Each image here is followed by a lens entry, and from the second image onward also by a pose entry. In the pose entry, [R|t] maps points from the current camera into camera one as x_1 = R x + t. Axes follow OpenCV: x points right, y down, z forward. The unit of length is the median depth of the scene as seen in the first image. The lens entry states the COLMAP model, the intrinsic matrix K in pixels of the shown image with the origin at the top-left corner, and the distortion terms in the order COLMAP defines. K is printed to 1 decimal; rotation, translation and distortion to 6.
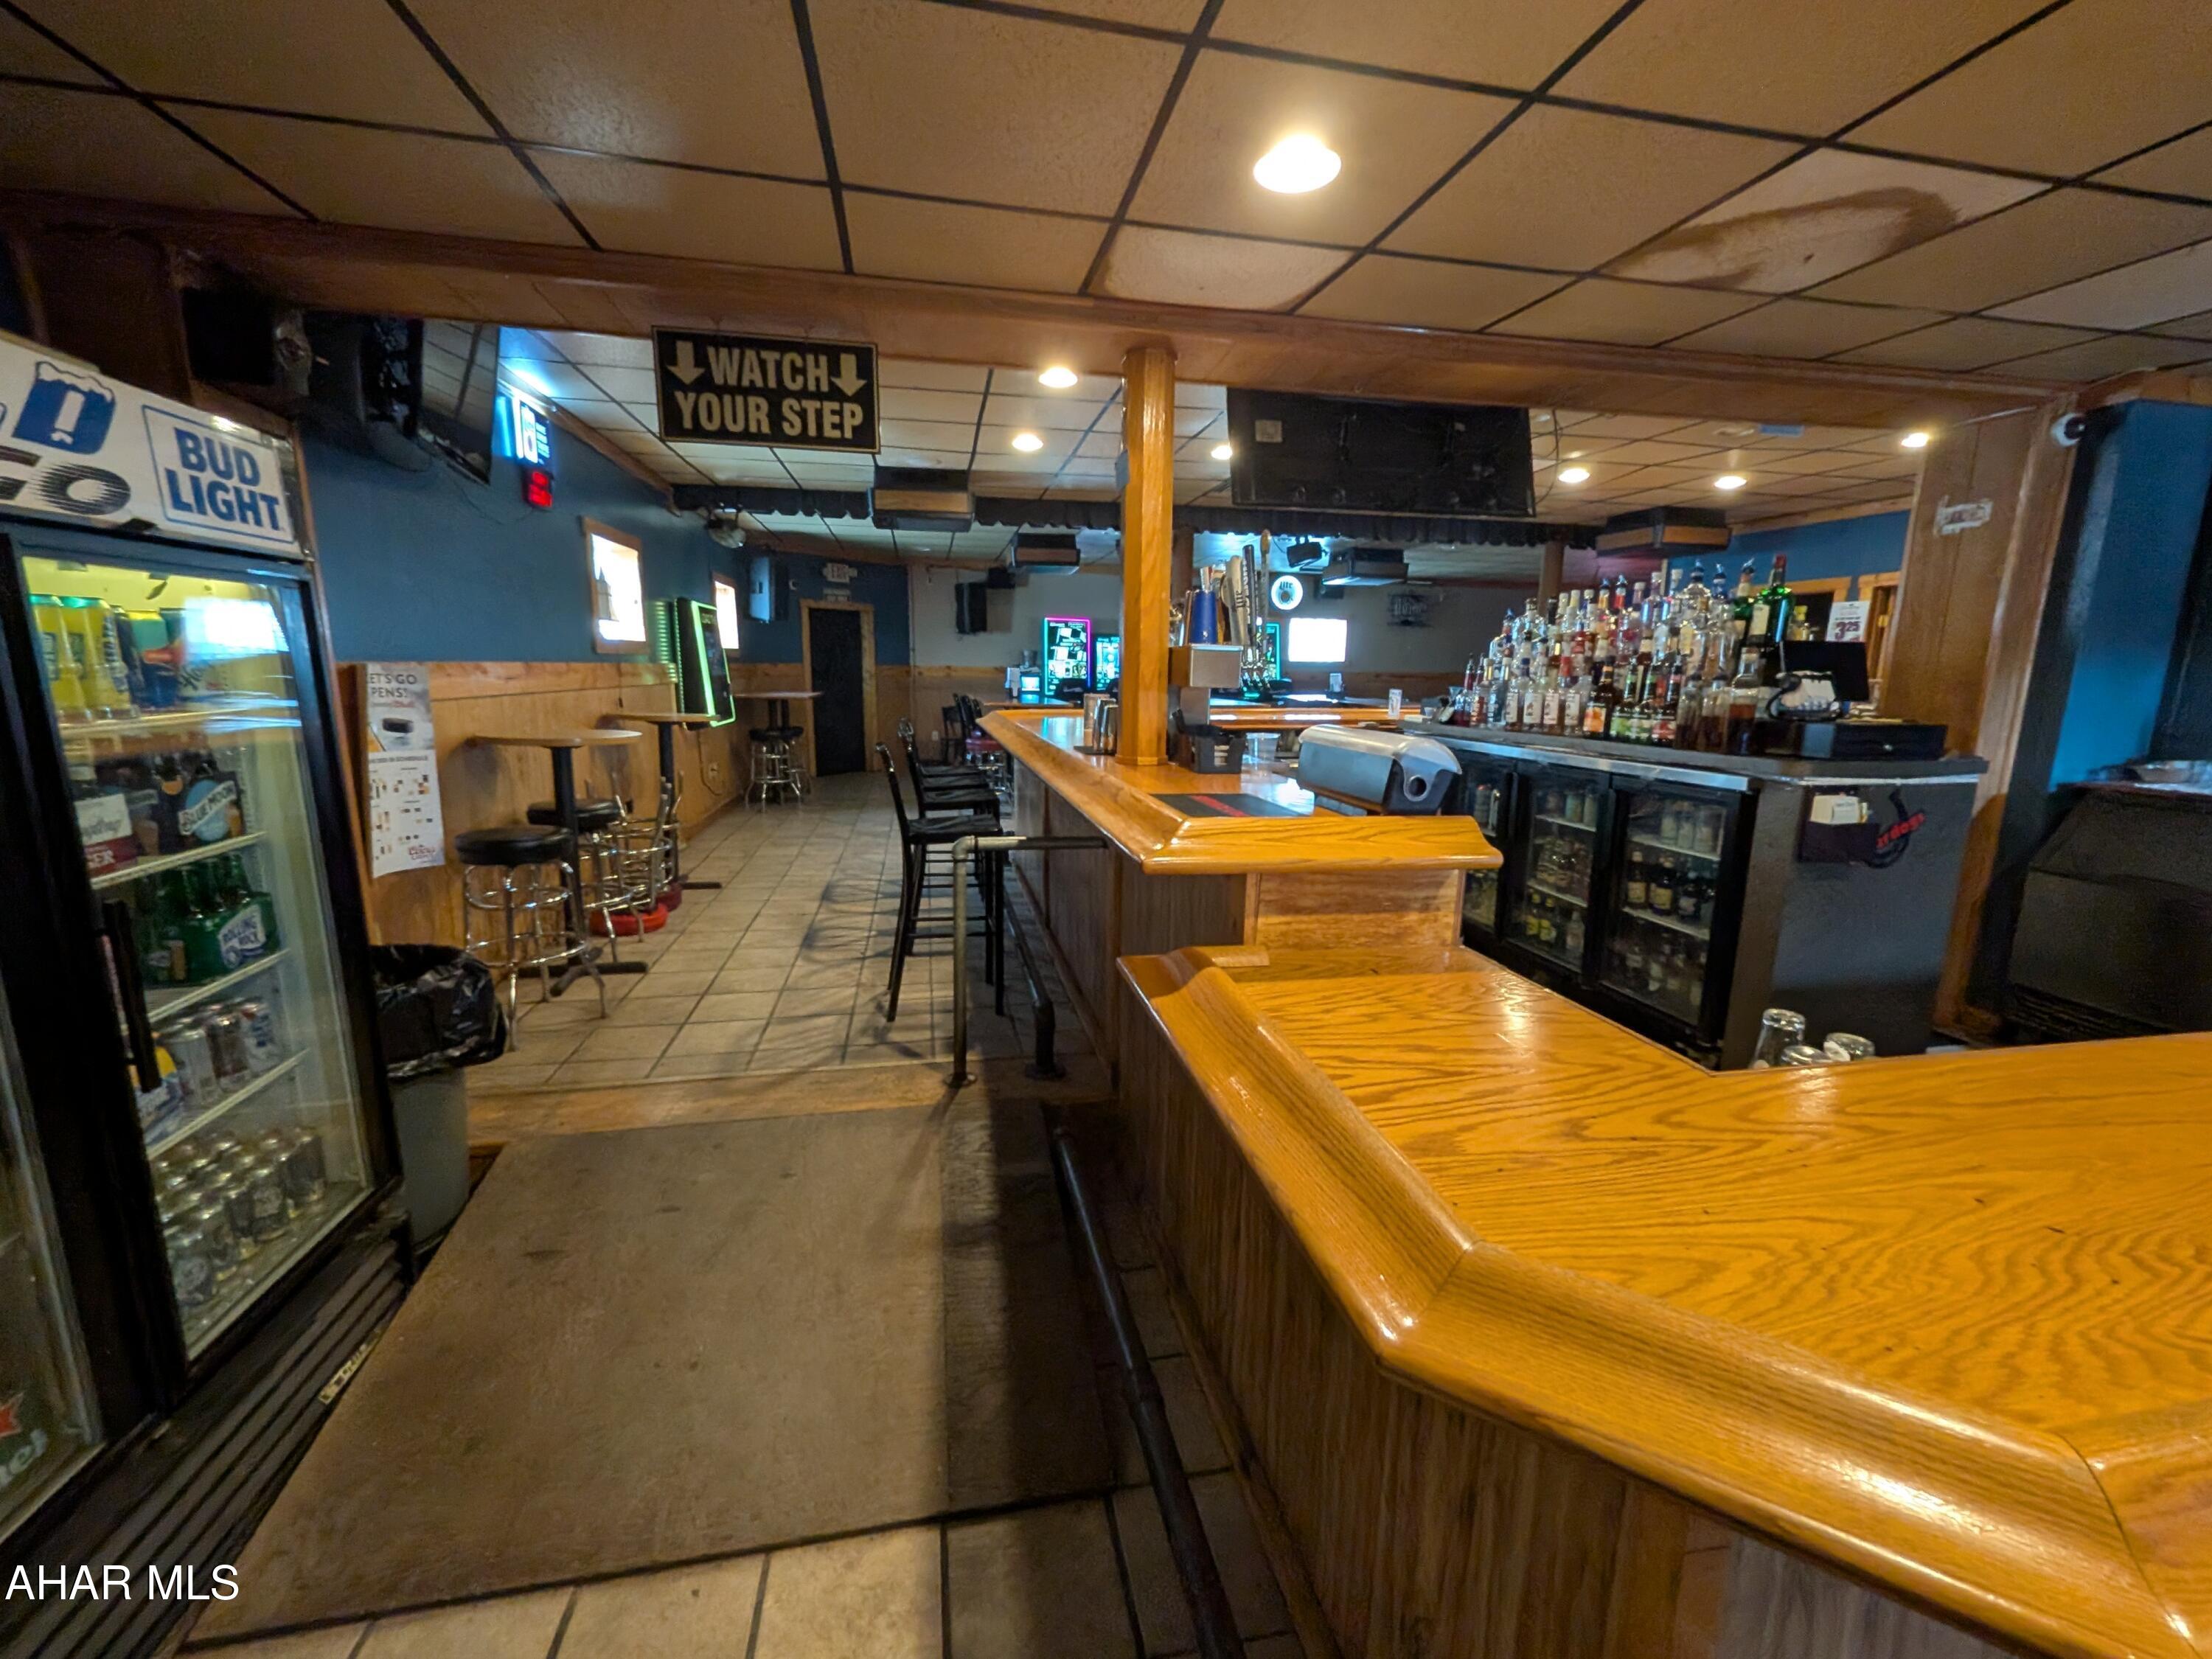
lens RADIAL K [[895.9, 0, 1104.9], [0, 895.9, 812.7], [0, 0, 1]] dist [0.002529, 0.000154]
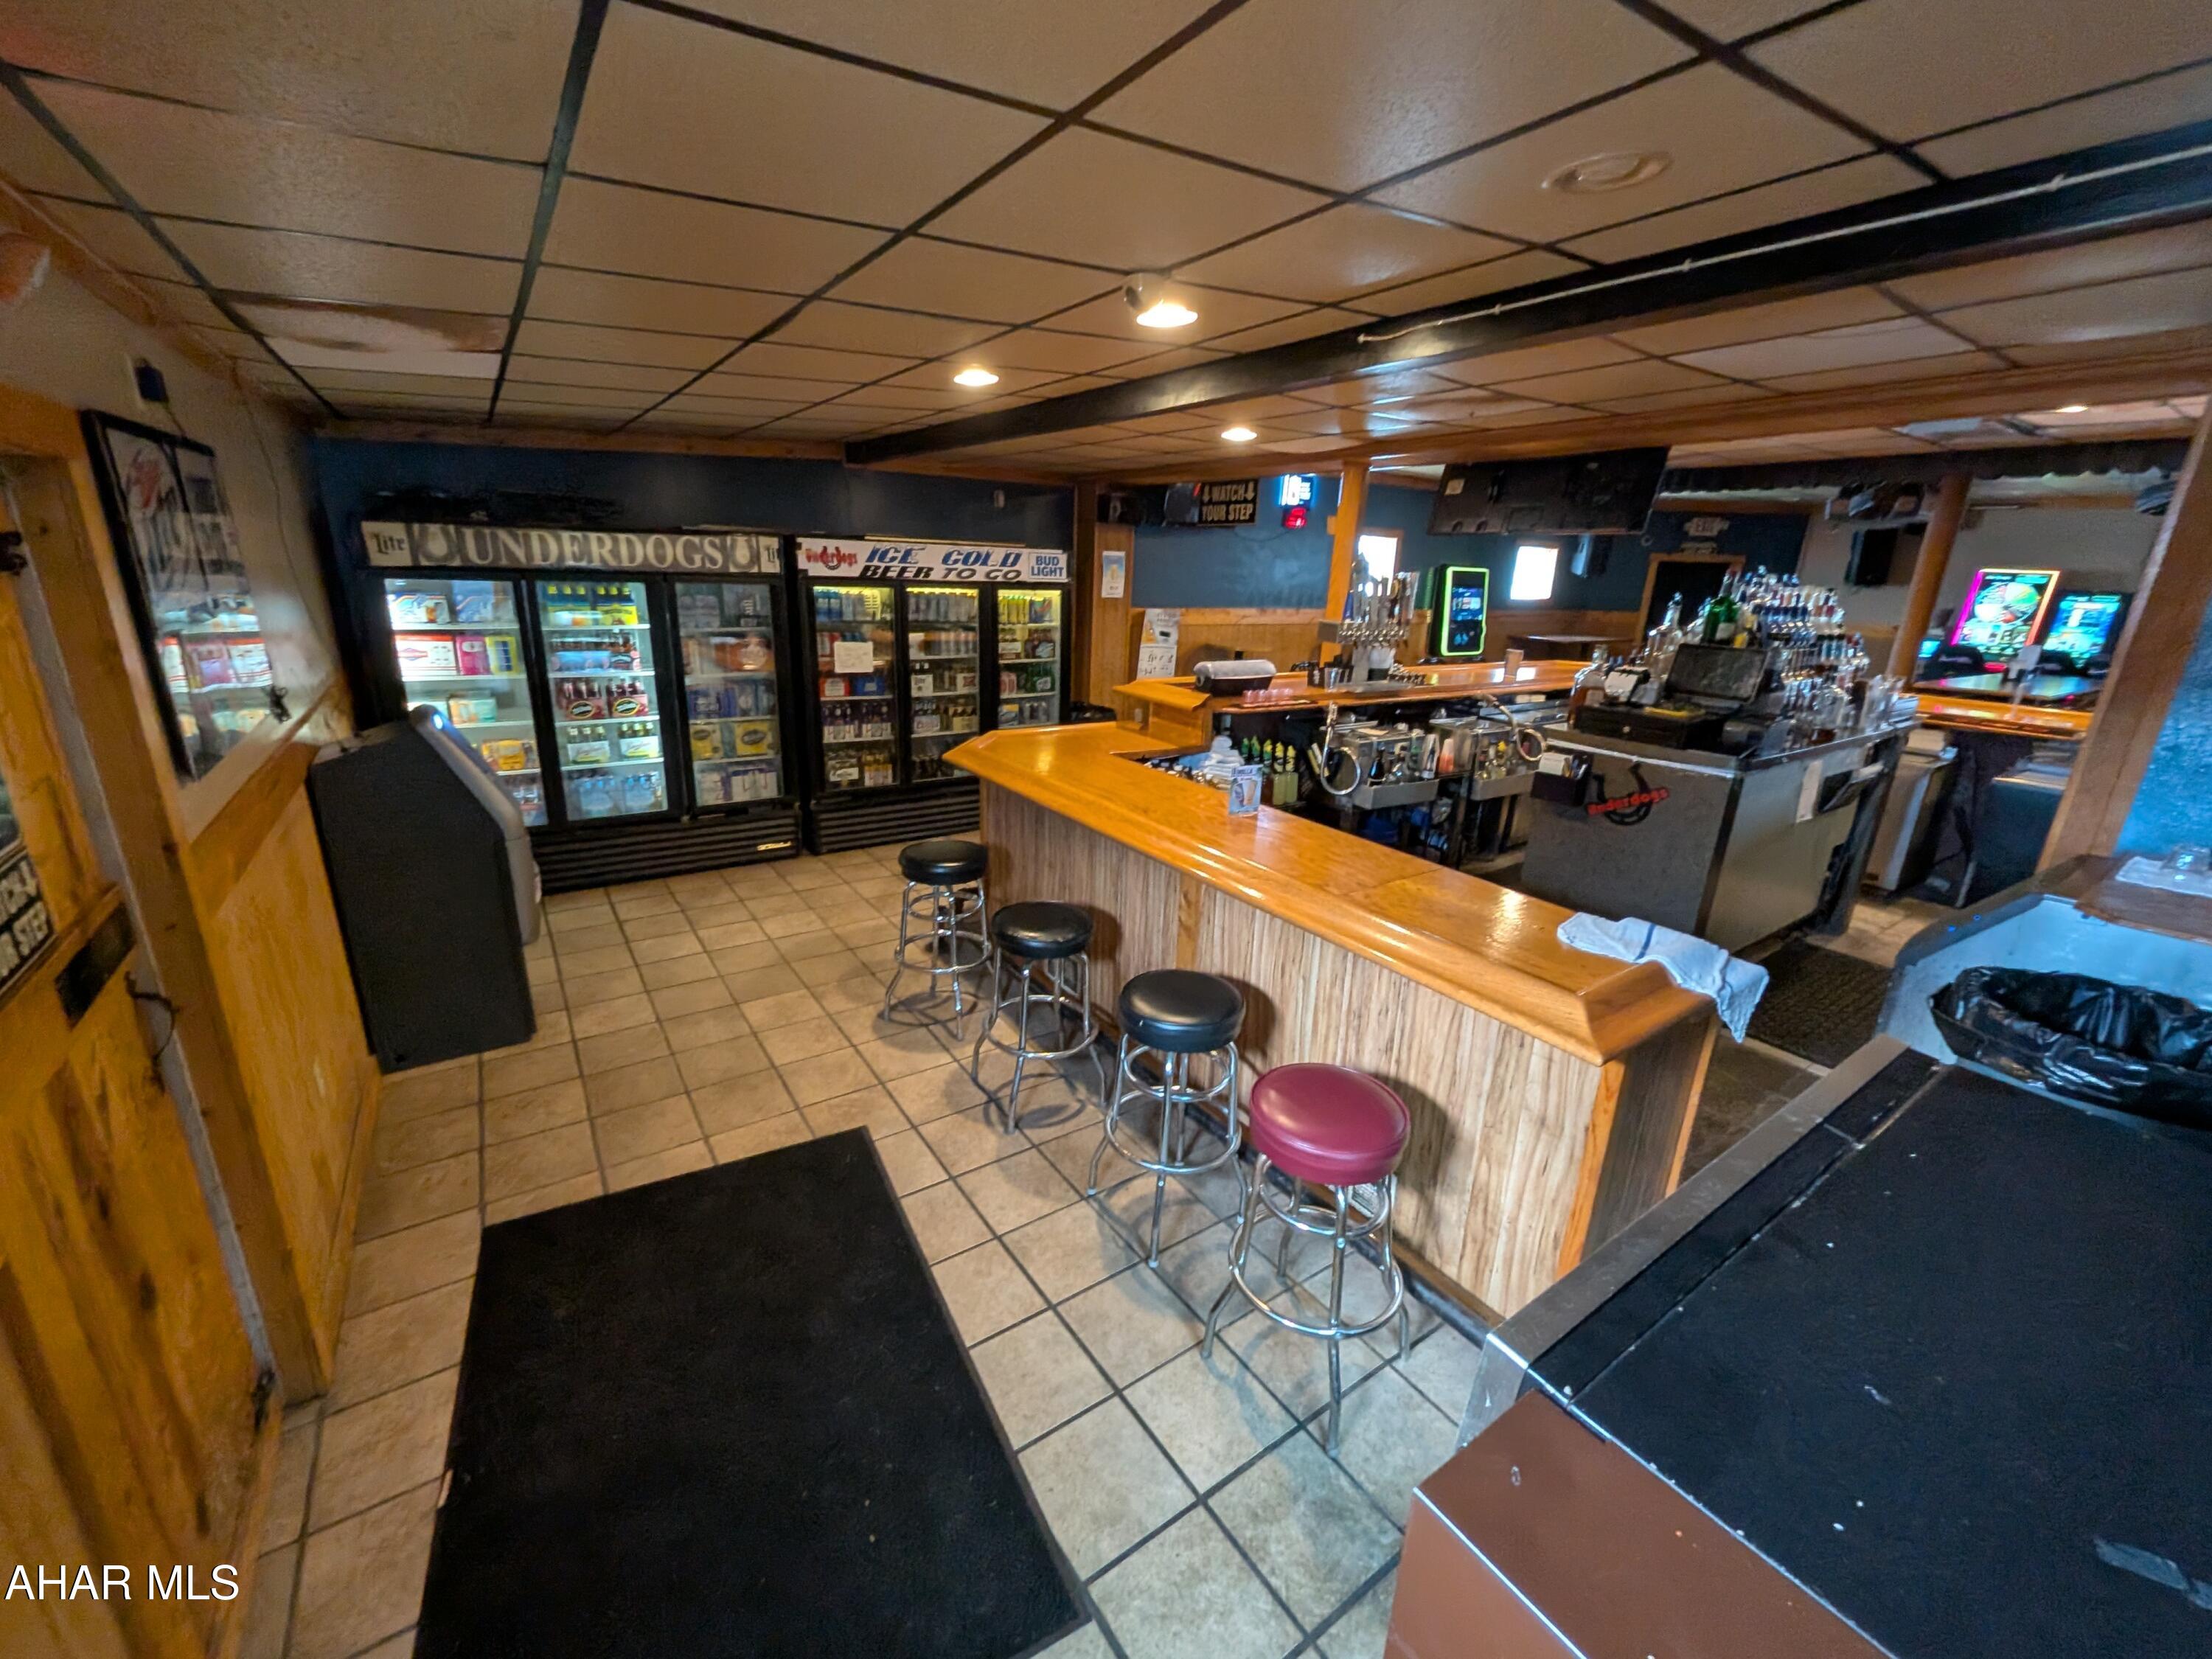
lens RADIAL K [[888.5, 0, 1105.3], [0, 888.5, 831.9], [0, 0, 1]] dist [0.003914, 0.000298]
pose [[0.399834, 0.266870, -0.876877, 0.447230], [-0.179832, 0.960922, 0.210450, -0.016956], [0.898773, 0.073545, 0.432201, -0.060476]]
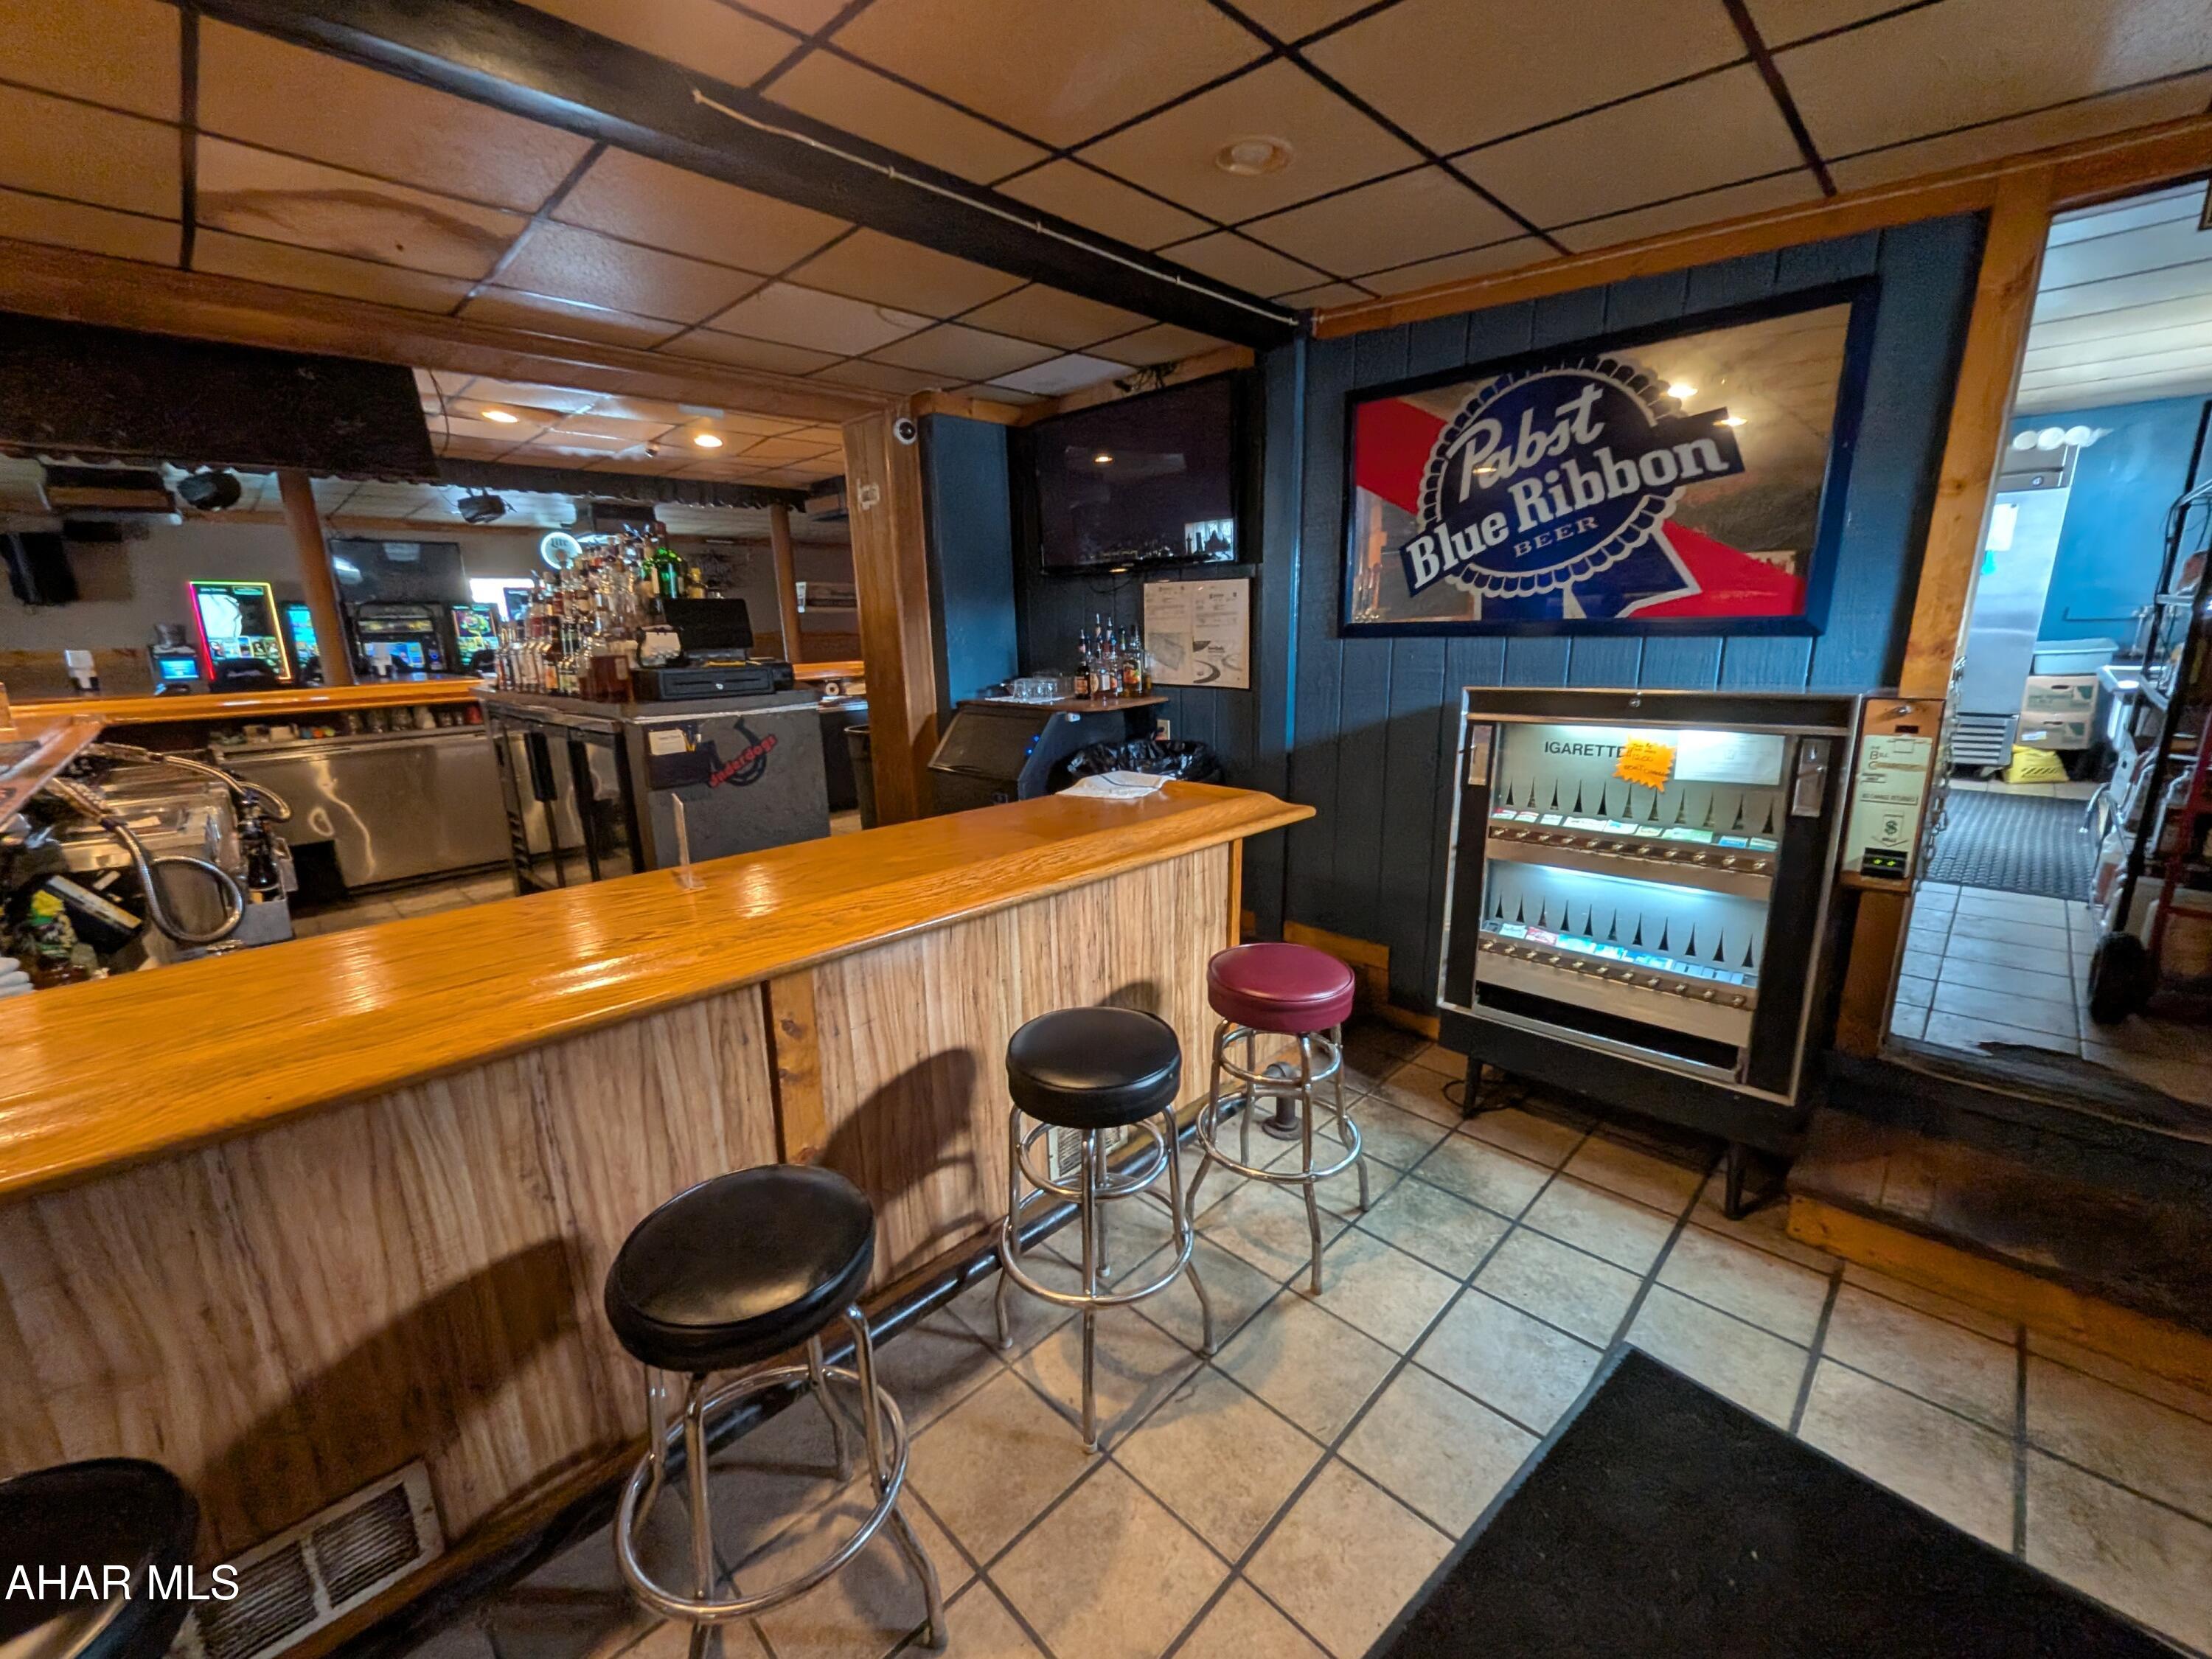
lens RADIAL K [[888.5, 0, 1105.3], [0, 888.5, 831.9], [0, 0, 1]] dist [0.003914, 0.000298]
pose [[0.830576, -0.161373, 0.533013, 0.161209], [0.126331, 0.986742, 0.101884, 0.016851], [-0.542388, -0.017287, 0.839951, -0.079183]]
